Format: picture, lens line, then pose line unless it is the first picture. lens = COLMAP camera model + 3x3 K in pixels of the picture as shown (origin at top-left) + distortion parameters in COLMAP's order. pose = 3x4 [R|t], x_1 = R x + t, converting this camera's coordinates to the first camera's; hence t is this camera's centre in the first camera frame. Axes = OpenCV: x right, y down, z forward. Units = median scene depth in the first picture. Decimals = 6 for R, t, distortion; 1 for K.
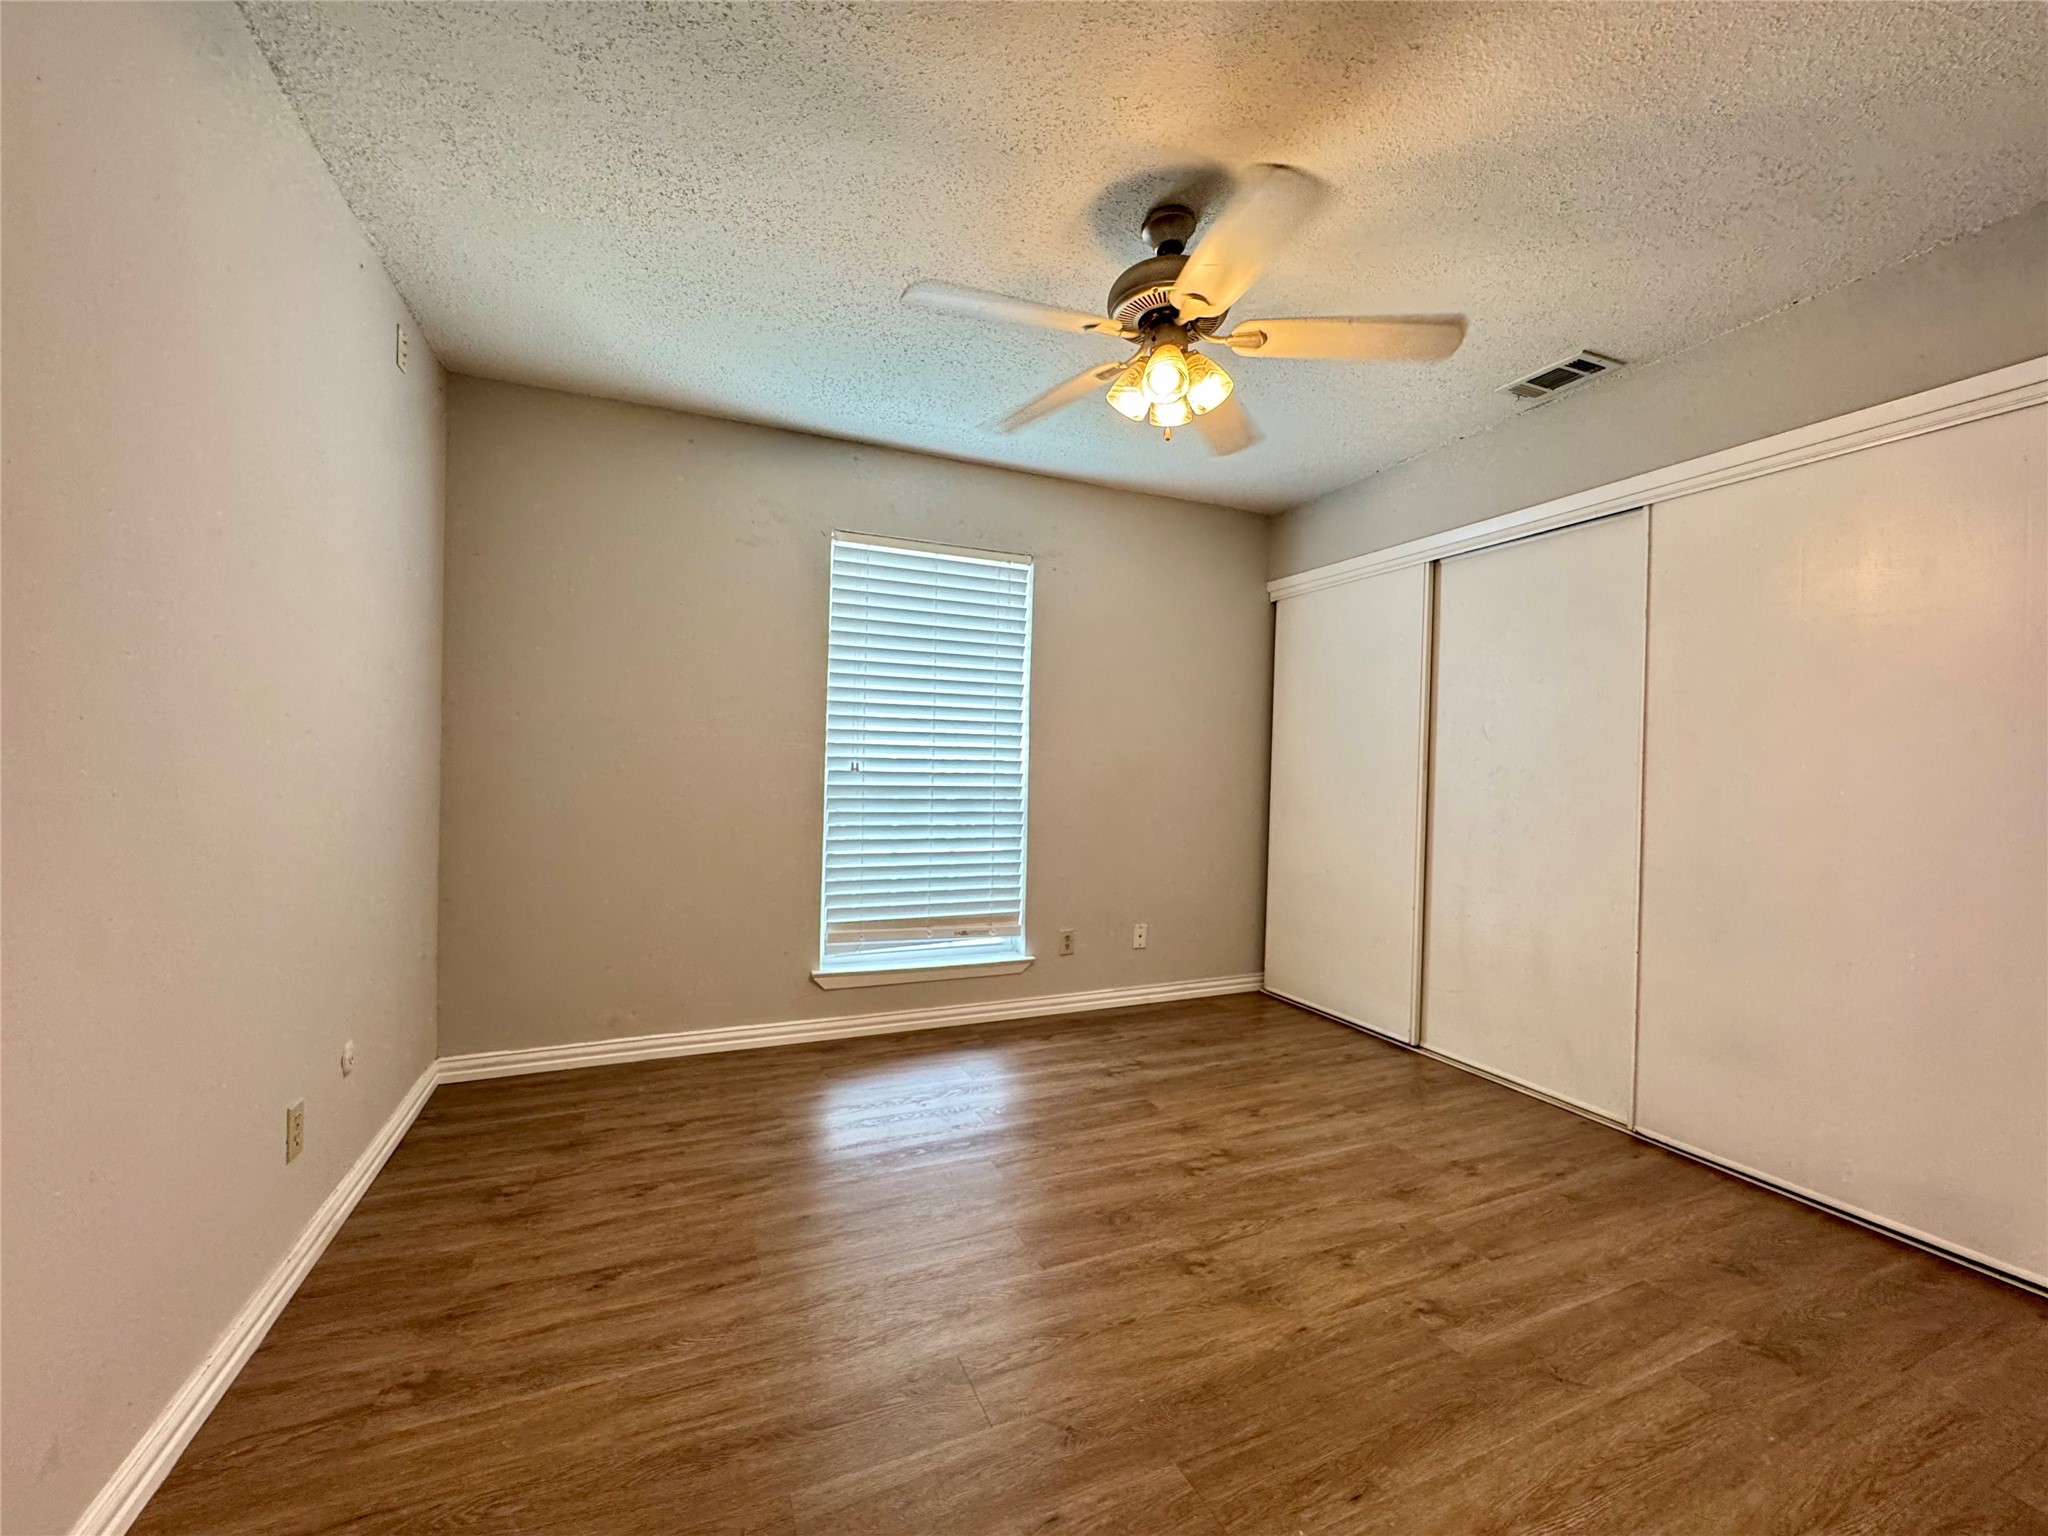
lens RADIAL K [[823.0, 0, 1034.5], [0, 823.0, 775.2], [0, 0, 1]] dist [-0.003168, -0.000212]
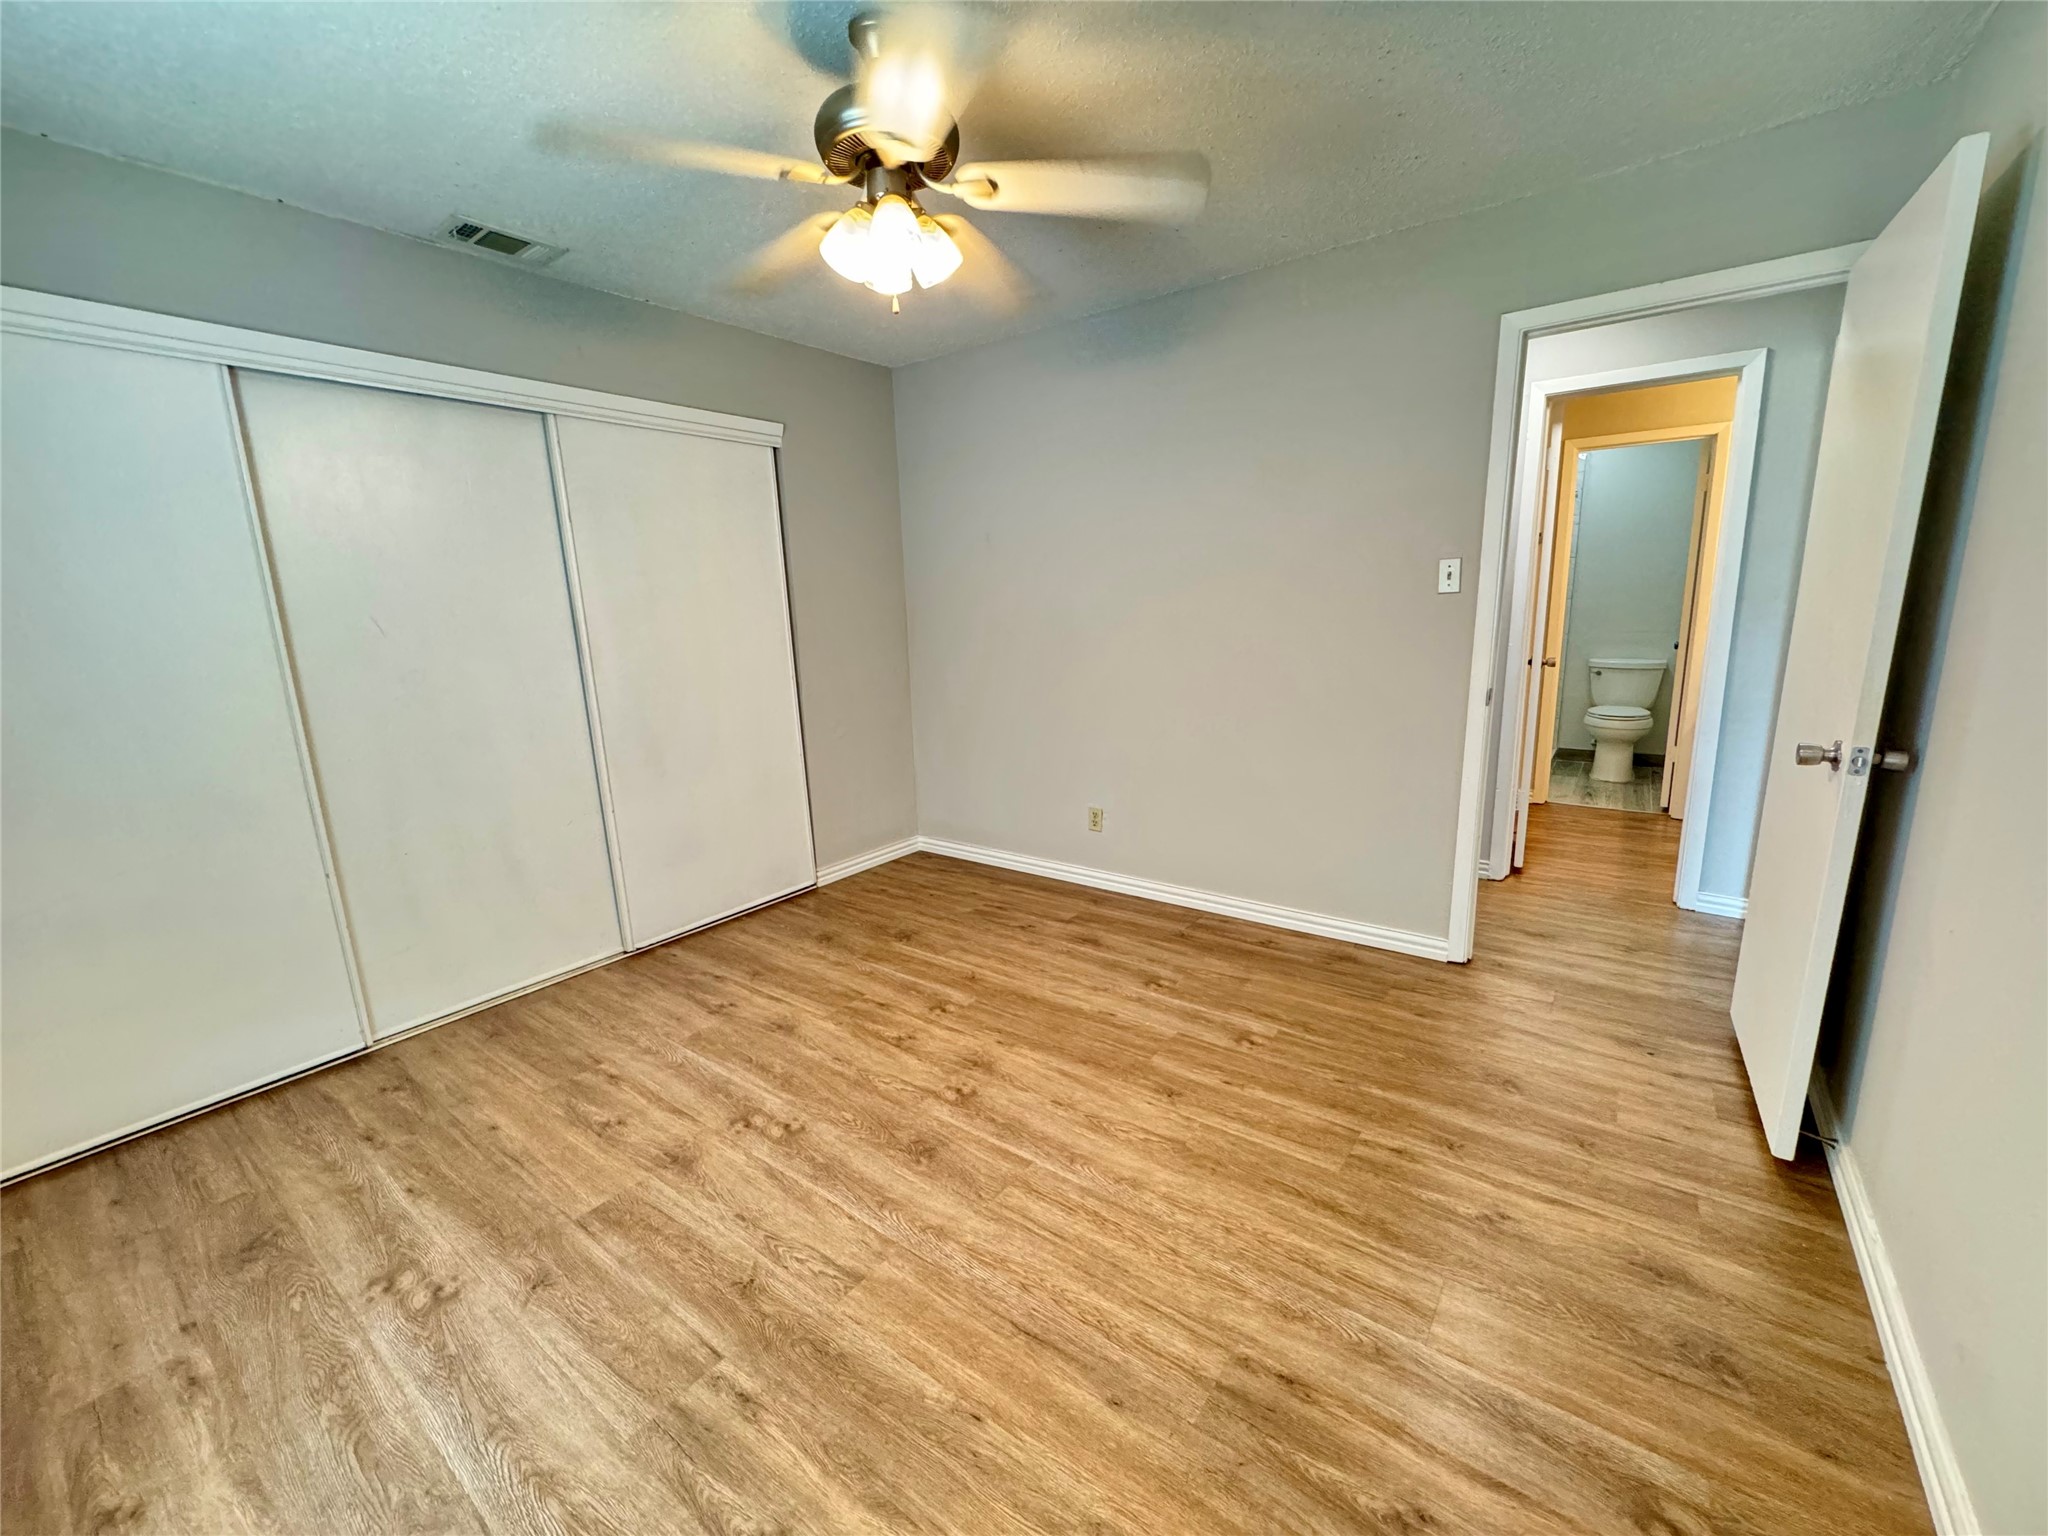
lens RADIAL K [[823.0, 0, 1031.0], [0, 823.0, 768.9], [0, 0, 1]] dist [-0.003168, -0.000212]
pose [[-0.494496, -0.176960, 0.850975, -0.645652], [0.033520, 0.974444, 0.222113, -0.099114], [-0.868533, 0.138359, -0.475927, 1.166810]]
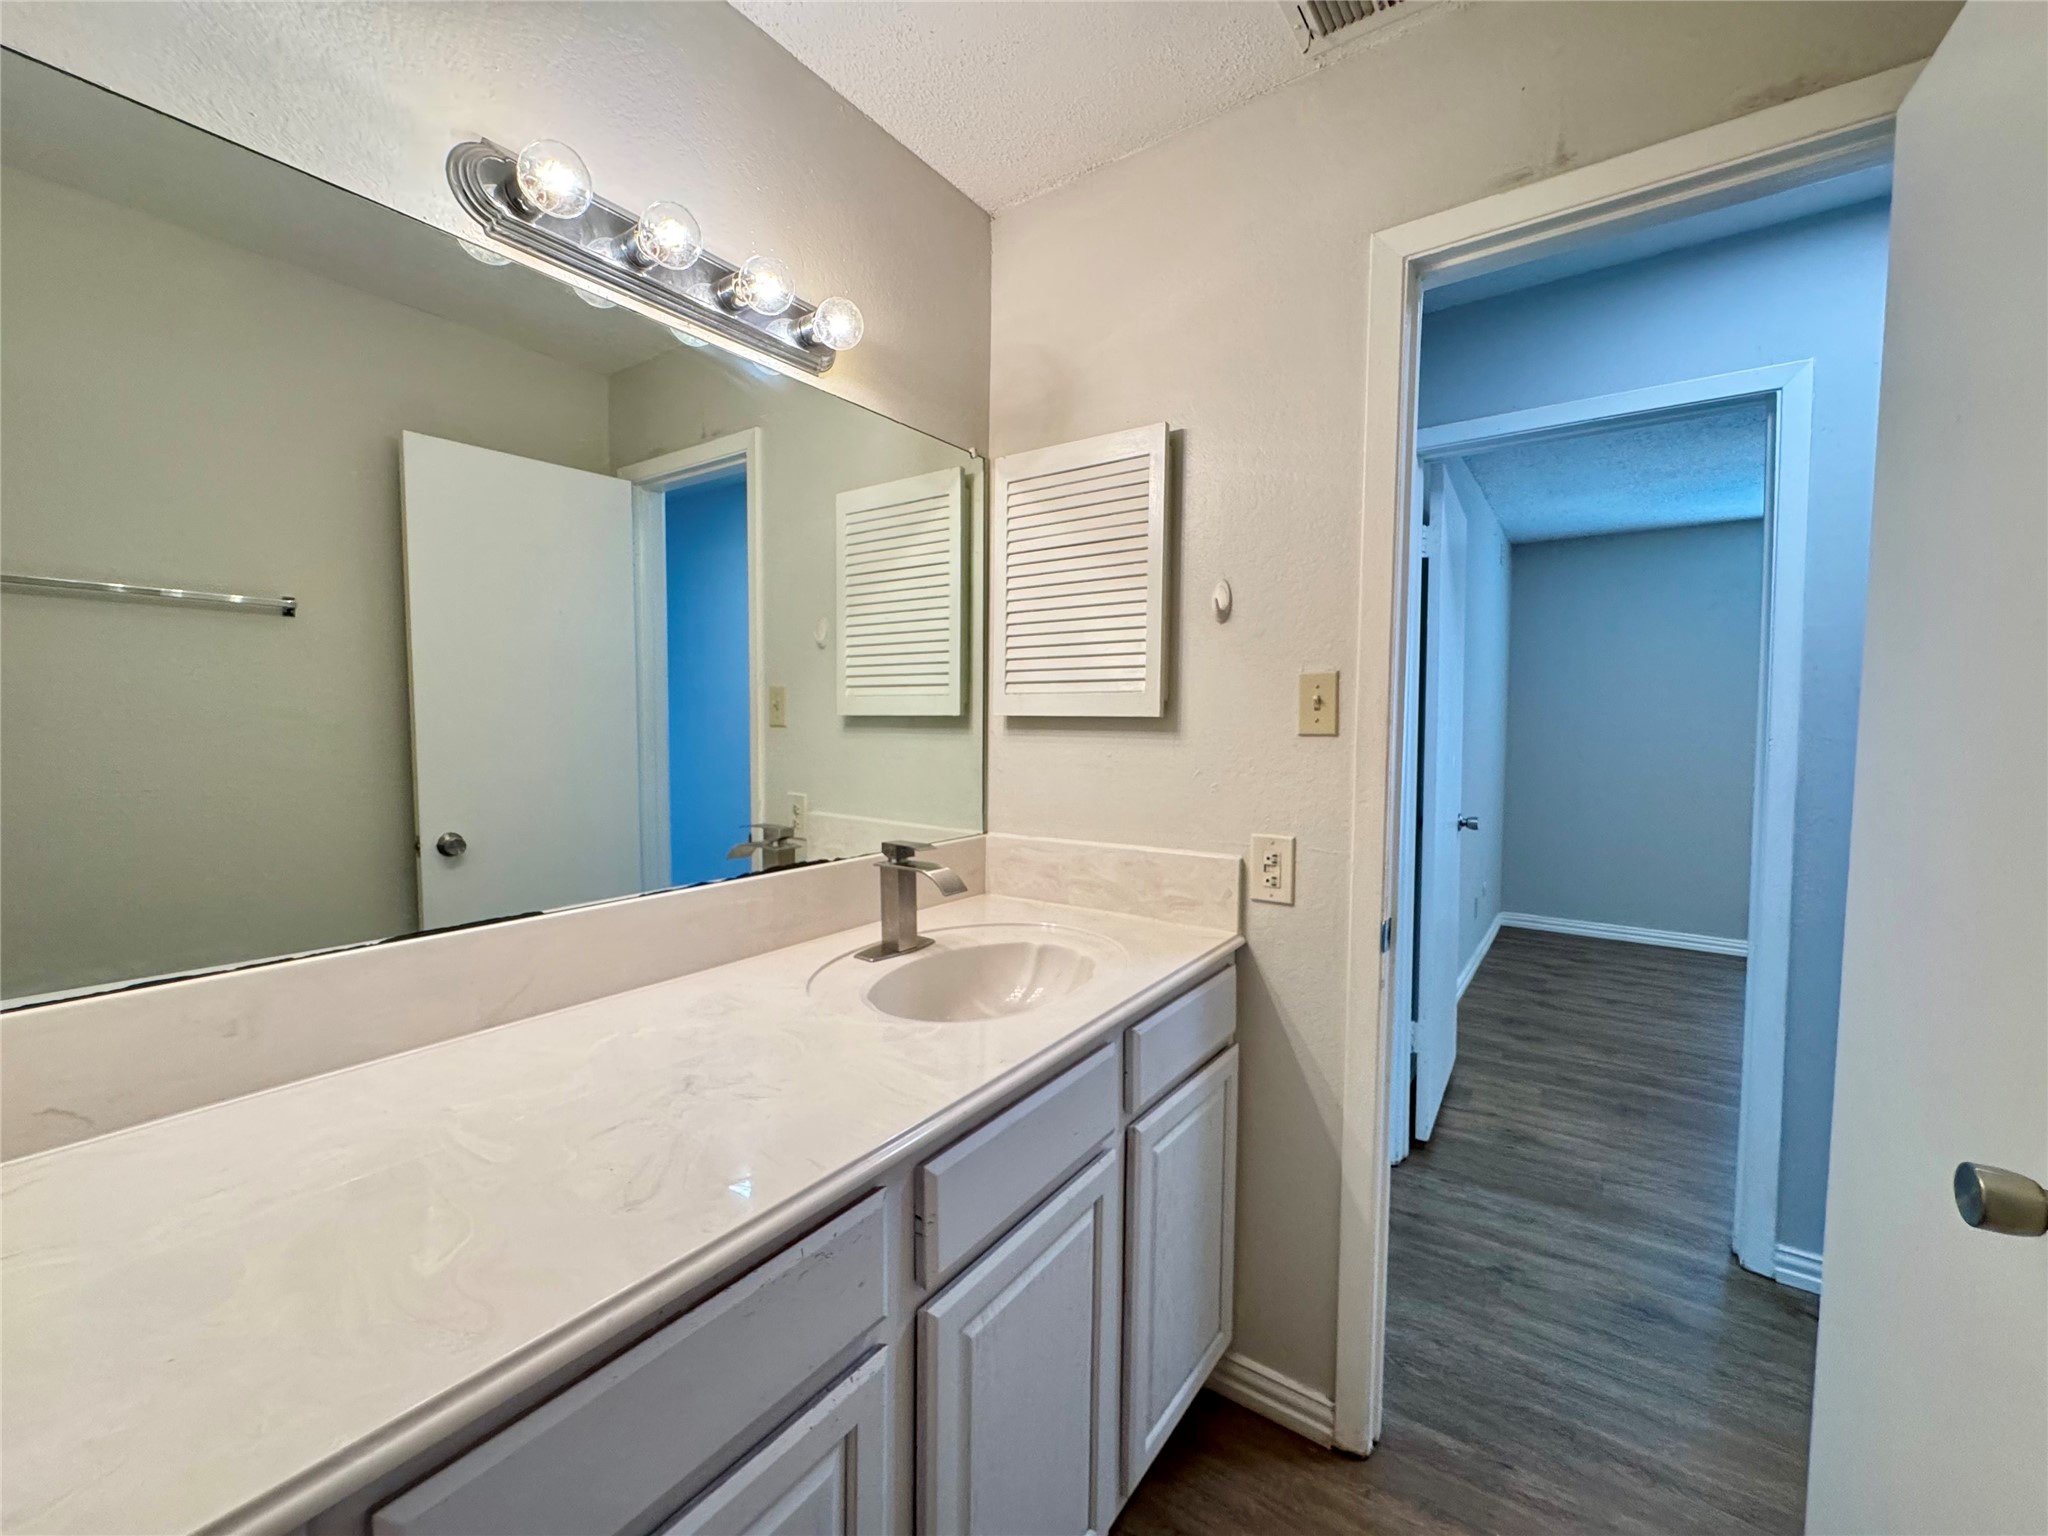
lens RADIAL K [[823.0, 0, 1021.5], [0, 823.0, 767.1], [0, 0, 1]] dist [-0.003168, -0.000212]
pose [[0.504207, 0.026133, -0.863187, 0.427531], [-0.006903, 0.999632, 0.026232, -0.041197], [0.863555, -0.007268, 0.504202, -1.128091]]
